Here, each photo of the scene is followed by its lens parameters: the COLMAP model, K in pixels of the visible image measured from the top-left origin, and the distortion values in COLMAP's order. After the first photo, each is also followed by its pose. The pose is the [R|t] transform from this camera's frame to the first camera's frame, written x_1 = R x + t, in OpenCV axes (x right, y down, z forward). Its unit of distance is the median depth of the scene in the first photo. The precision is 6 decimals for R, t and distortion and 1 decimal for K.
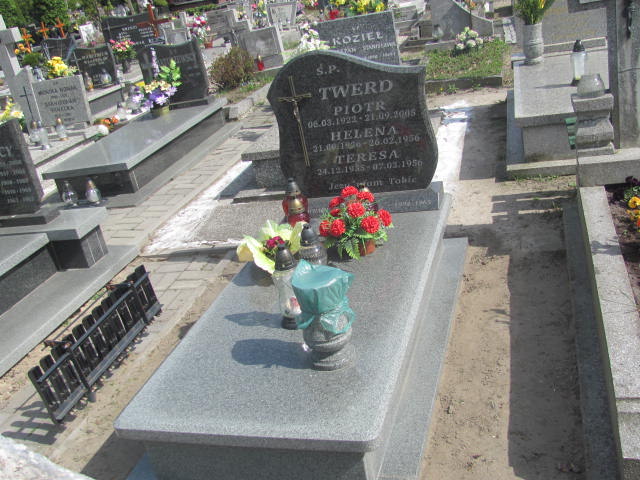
lens RADIAL K [[669.3, 0, 320.0], [0, 669.3, 240.0], [0, 0, 1]] dist [-0.297035, 0.347503]
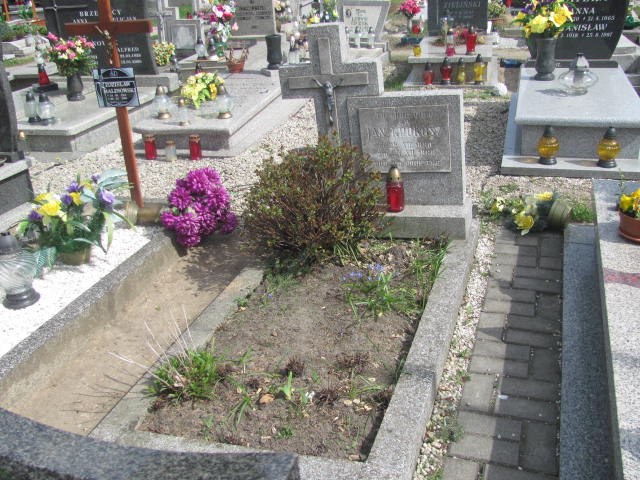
lens RADIAL K [[669.3, 0, 320.0], [0, 669.3, 240.0], [0, 0, 1]] dist [-0.297035, 0.347503]
pose [[0.991981, 0.124238, 0.023203, -0.086895], [-0.124610, 0.992088, 0.015323, -0.155413], [-0.021115, -0.018091, 0.999613, 0.410103]]
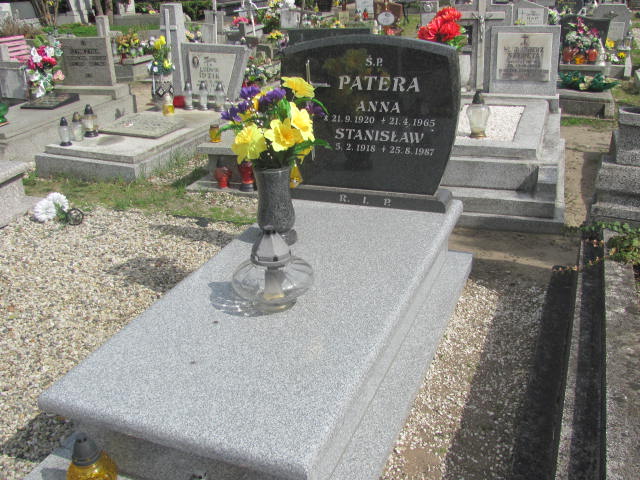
lens RADIAL K [[669.3, 0, 320.0], [0, 669.3, 240.0], [0, 0, 1]] dist [-0.297035, 0.347503]
pose [[0.982104, 0.185047, -0.035073, 0.051591], [-0.184846, 0.982727, 0.008906, -0.257303], [0.036115, -0.002264, 0.999345, 0.567239]]
